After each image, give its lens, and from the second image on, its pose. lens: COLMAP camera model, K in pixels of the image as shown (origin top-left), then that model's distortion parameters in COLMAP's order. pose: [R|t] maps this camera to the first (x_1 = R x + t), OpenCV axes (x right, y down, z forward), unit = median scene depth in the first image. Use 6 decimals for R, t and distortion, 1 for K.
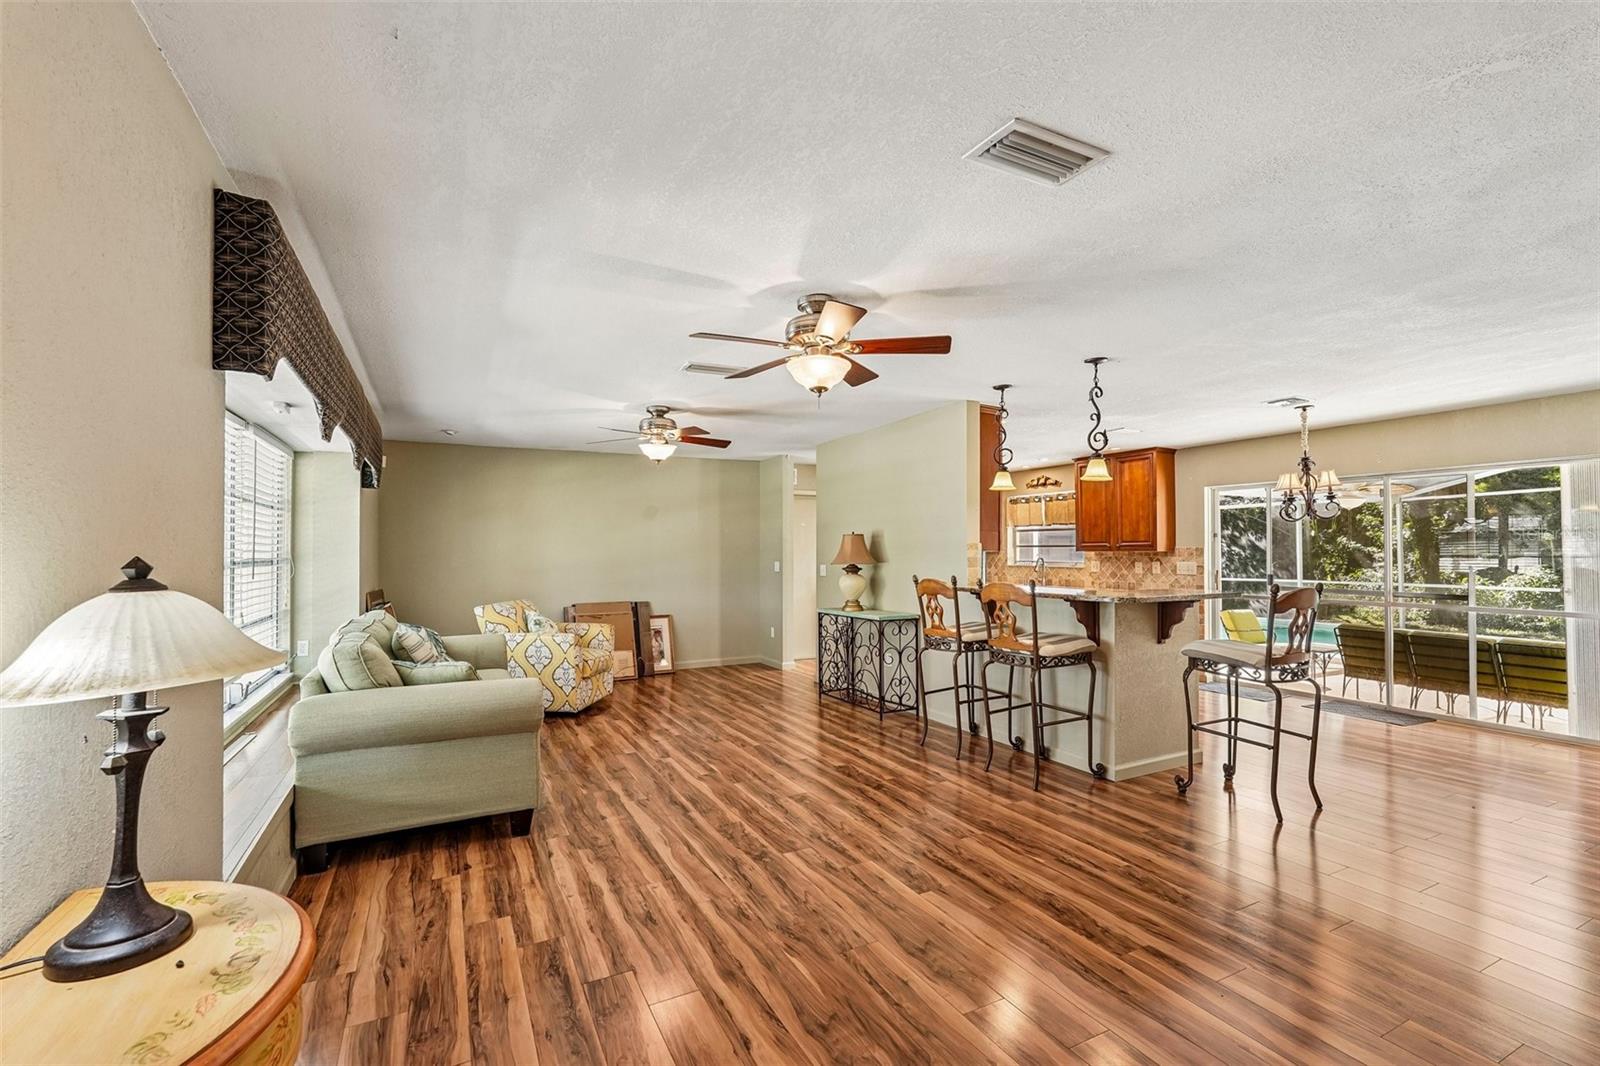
lens RADIAL K [[701.3, 0, 801.9], [0, 701.3, 539.0], [0, 0, 1]] dist [-0.001285, 0.000106]
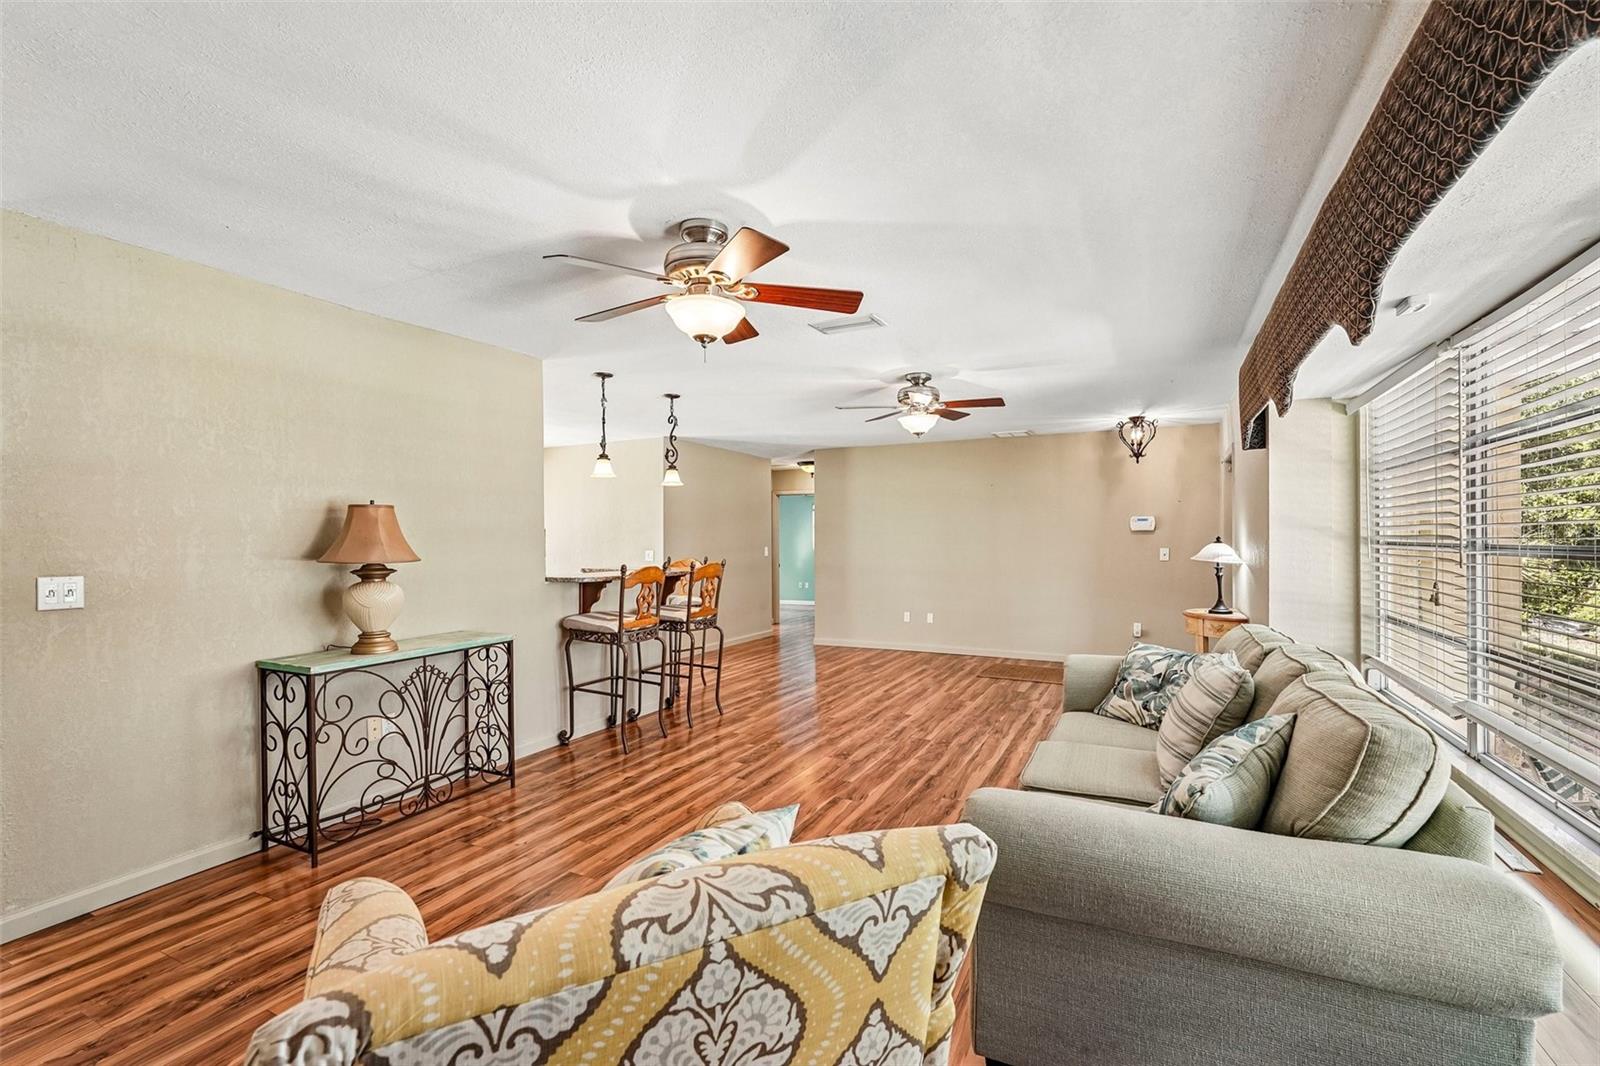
lens RADIAL K [[701.3, 0, 798.1], [0, 701.3, 538.7], [0, 0, 1]] dist [-0.001285, 0.000106]
pose [[-0.587835, 0.010827, 0.808909, -0.773289], [-0.007790, 0.999788, -0.019043, 0.038649], [-0.808944, -0.017496, -0.587626, 1.524287]]
